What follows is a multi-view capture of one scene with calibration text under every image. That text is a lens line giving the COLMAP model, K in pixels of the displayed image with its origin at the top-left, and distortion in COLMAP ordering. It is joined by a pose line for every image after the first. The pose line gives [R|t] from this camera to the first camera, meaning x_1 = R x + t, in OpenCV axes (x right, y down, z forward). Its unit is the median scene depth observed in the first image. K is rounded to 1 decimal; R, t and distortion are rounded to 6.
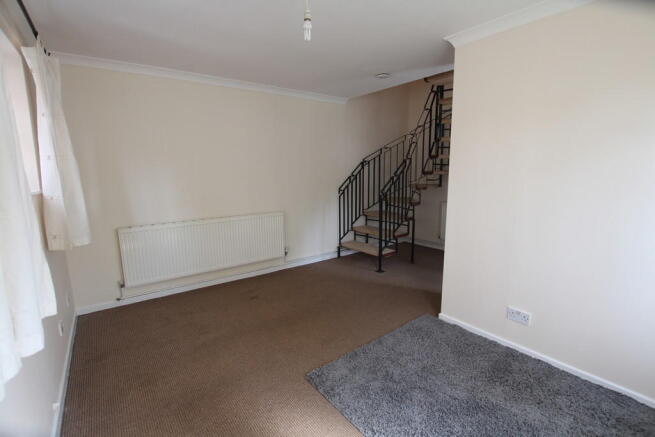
lens RADIAL K [[304.6, 0, 327.5], [0, 304.6, 218.5], [0, 0, 1]] dist [-0.024731, -0.000120]
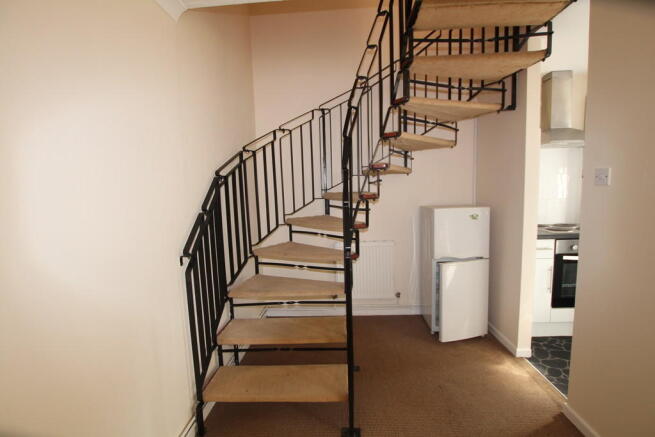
lens RADIAL K [[304.6, 0, 327.5], [0, 304.6, 218.5], [0, 0, 1]] dist [-0.024731, -0.000120]
pose [[0.993354, -0.109832, 0.034433, 0.183438], [0.097118, 0.960322, 0.261438, -0.171444], [-0.061781, -0.256356, 0.964606, 0.428497]]
